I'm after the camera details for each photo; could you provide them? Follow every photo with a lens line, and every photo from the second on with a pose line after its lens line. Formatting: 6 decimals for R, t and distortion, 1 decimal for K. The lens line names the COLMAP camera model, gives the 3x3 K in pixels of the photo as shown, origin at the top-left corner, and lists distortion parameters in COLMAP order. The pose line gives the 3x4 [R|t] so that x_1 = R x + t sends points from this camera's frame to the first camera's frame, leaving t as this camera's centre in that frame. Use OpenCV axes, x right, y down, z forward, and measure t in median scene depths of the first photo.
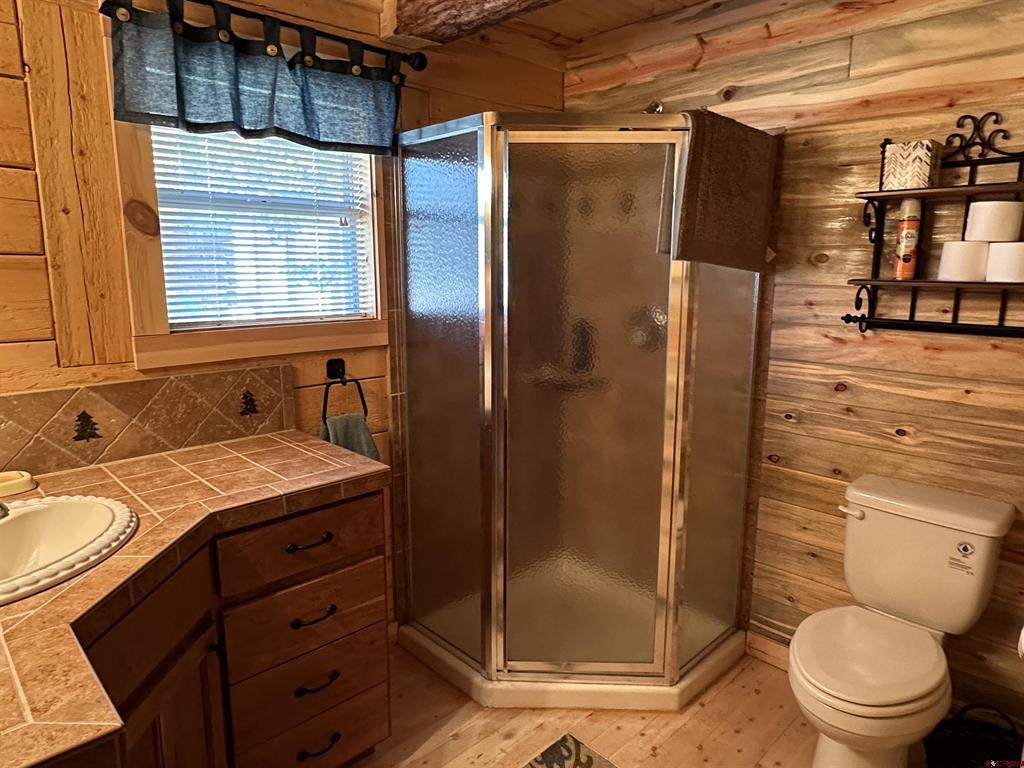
lens RADIAL K [[649.8, 0, 511.6], [0, 649.8, 385.9], [0, 0, 1]] dist [-0.031389, -0.002294]
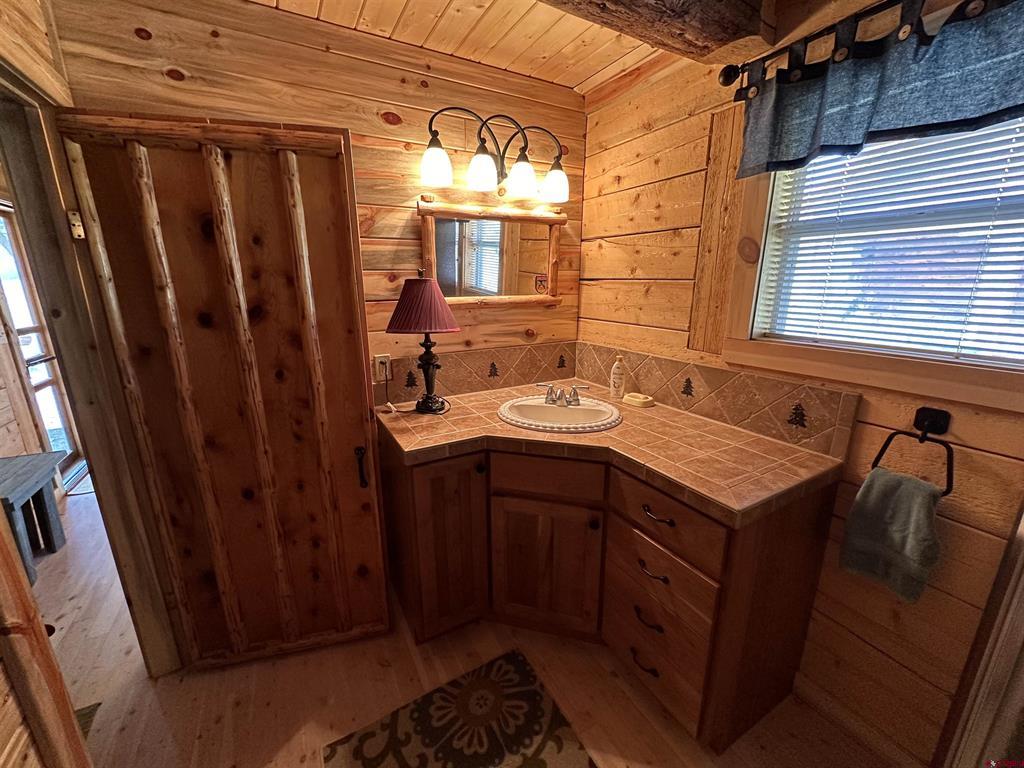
lens RADIAL K [[408.1, 0, 509.0], [0, 408.1, 383.2], [0, 0, 1]] dist [-0.003093, 0.000284]
pose [[-0.261946, 0.233371, -0.936441, 0.406350], [-0.166837, 0.944763, 0.282113, -0.158122], [0.950552, 0.230132, -0.208542, 0.766134]]
